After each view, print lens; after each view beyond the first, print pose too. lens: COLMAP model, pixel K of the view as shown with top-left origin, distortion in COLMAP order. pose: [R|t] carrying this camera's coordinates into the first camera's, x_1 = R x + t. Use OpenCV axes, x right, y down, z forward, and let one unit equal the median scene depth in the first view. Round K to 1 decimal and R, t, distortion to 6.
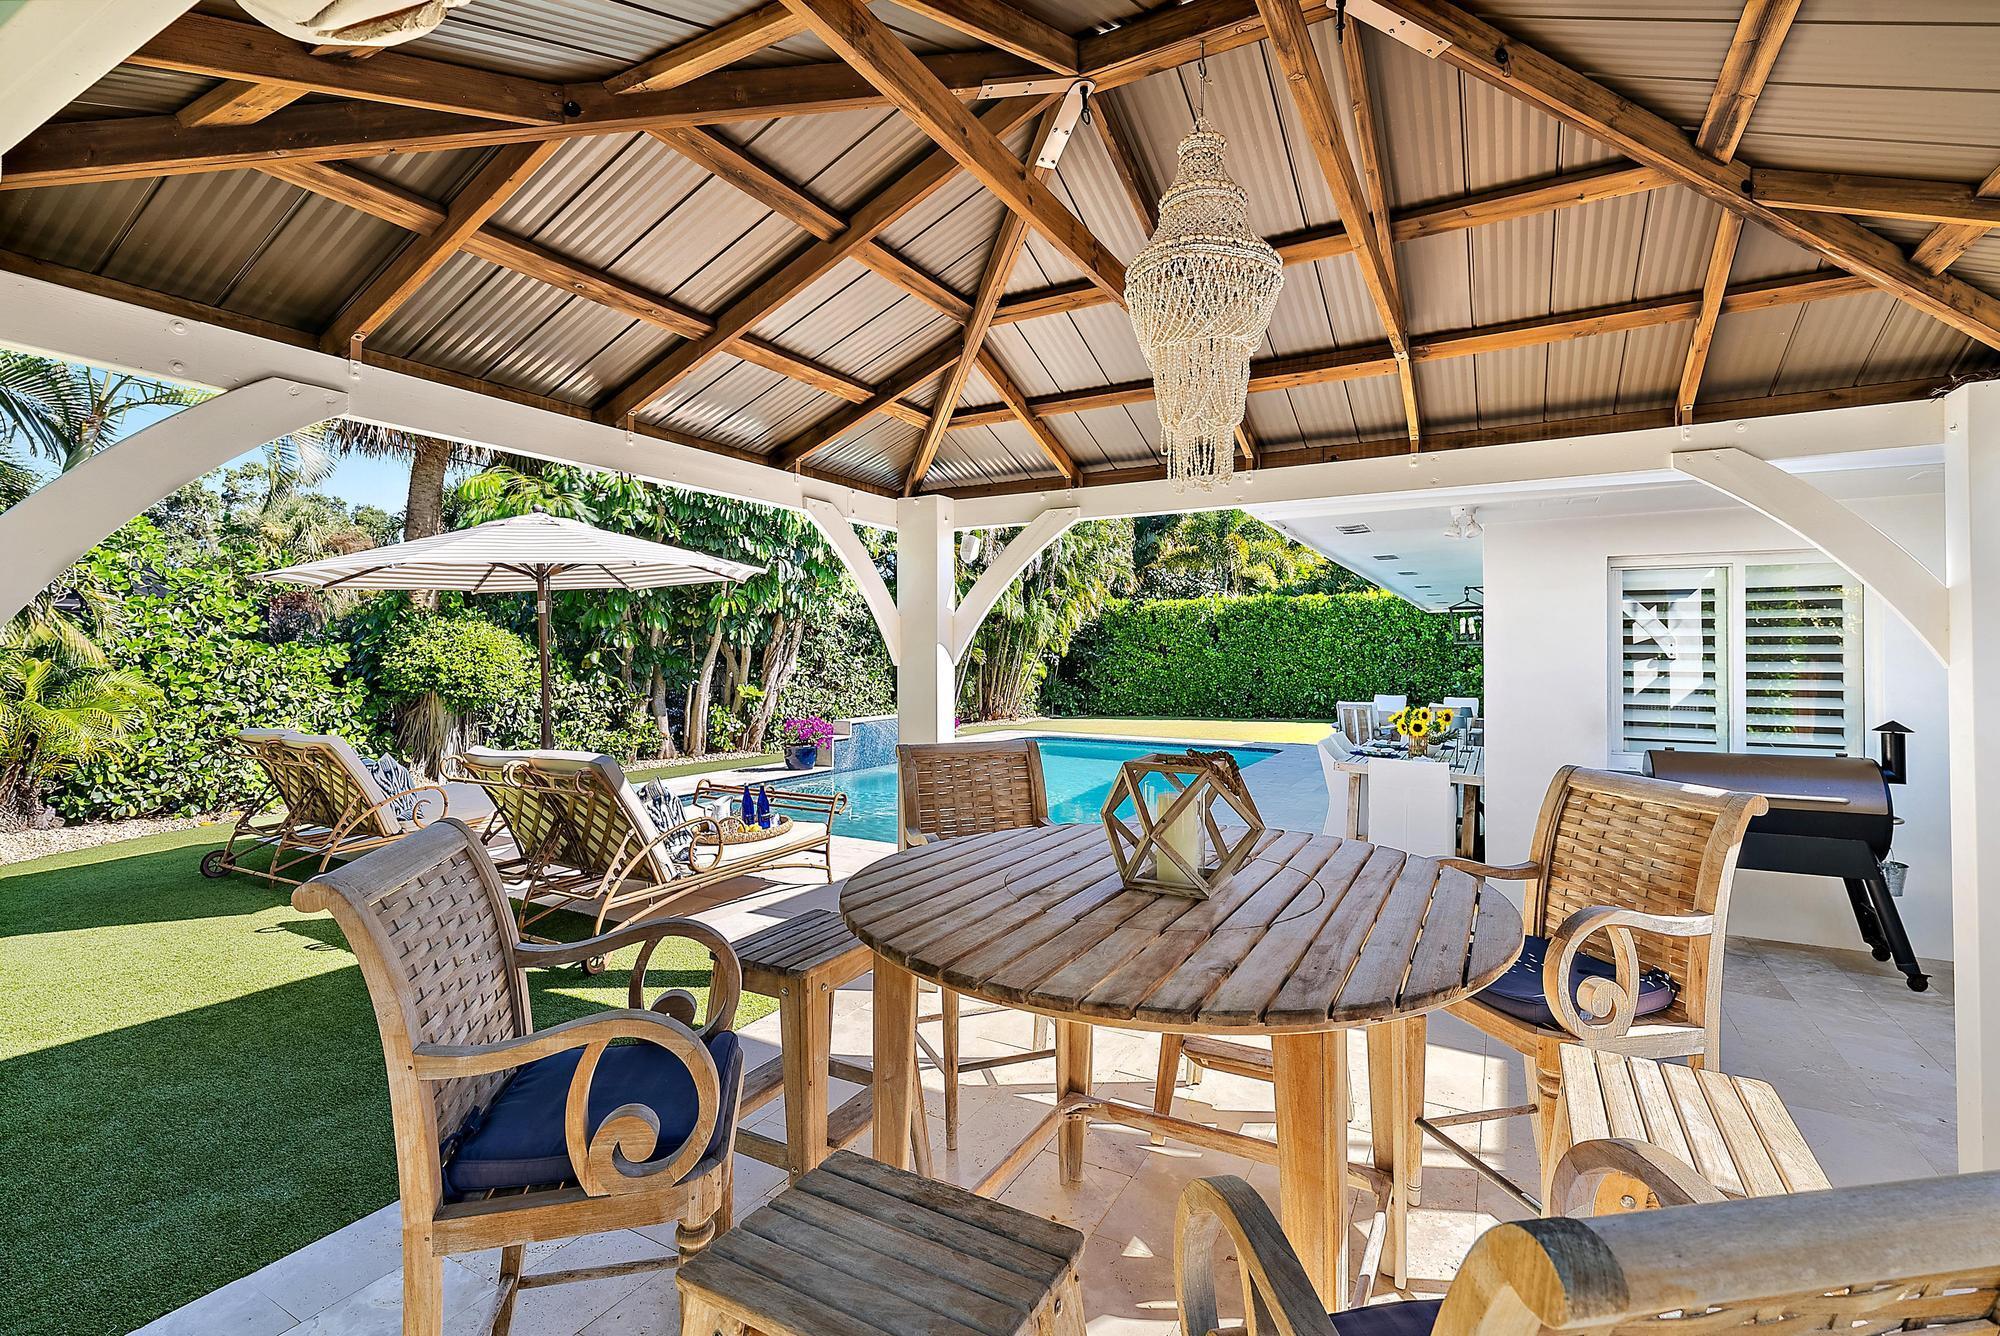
lens RADIAL K [[881.6, 0, 990.8], [0, 881.6, 647.5], [0, 0, 1]] dist [-0.001980, -0.000765]
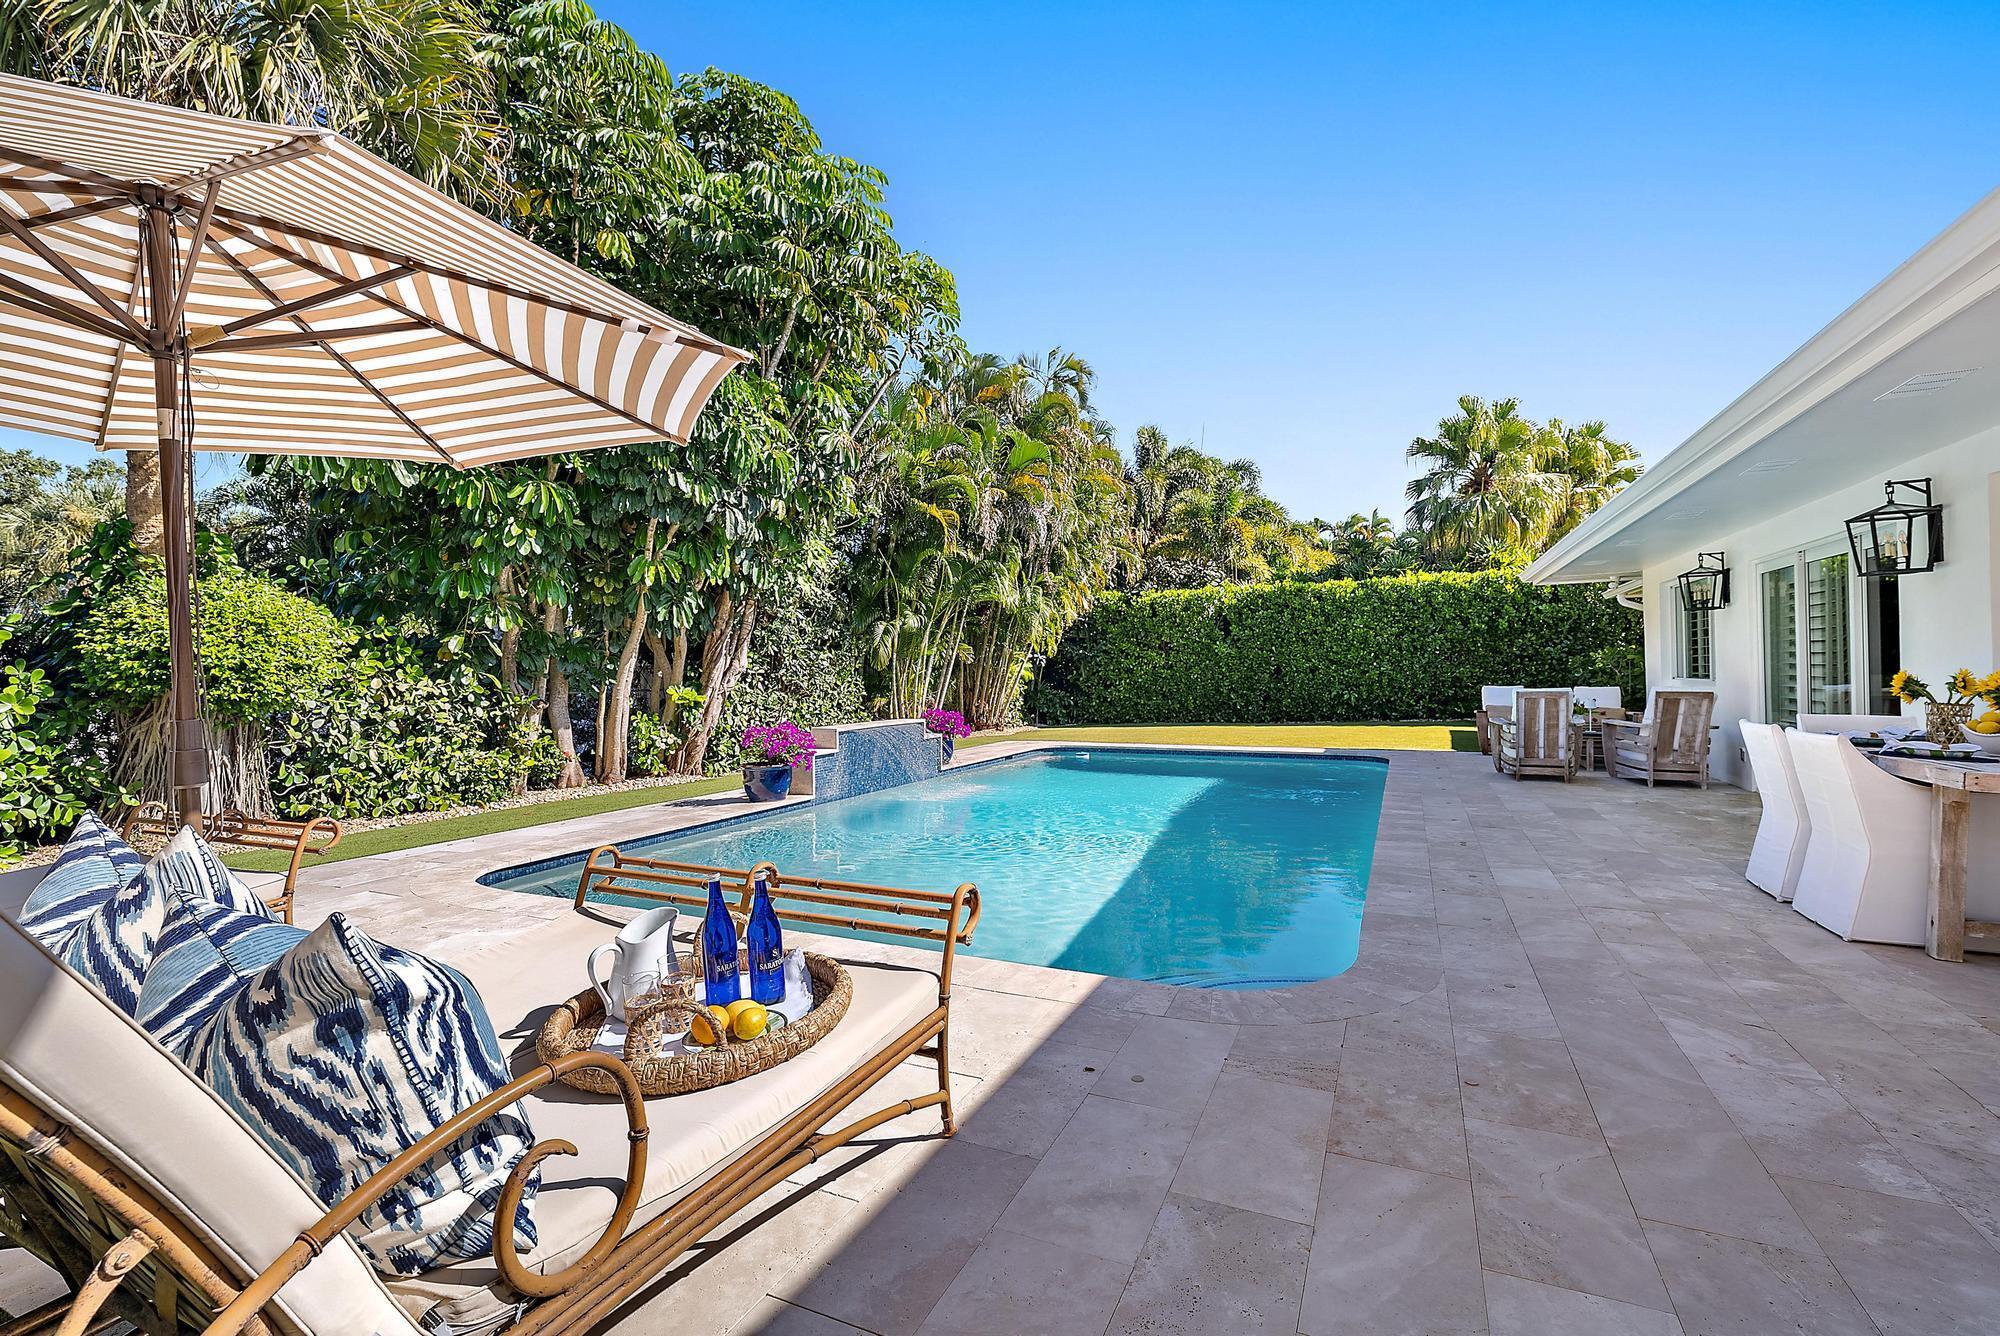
lens RADIAL K [[881.6, 0, 990.9], [0, 881.6, 664.0], [0, 0, 1]] dist [-0.001980, -0.000765]
pose [[0.997153, -0.014256, 0.074039, -0.070765], [0.014183, 0.999898, 0.001519, 0.026534], [-0.074053, -0.000464, 0.997254, 0.236250]]
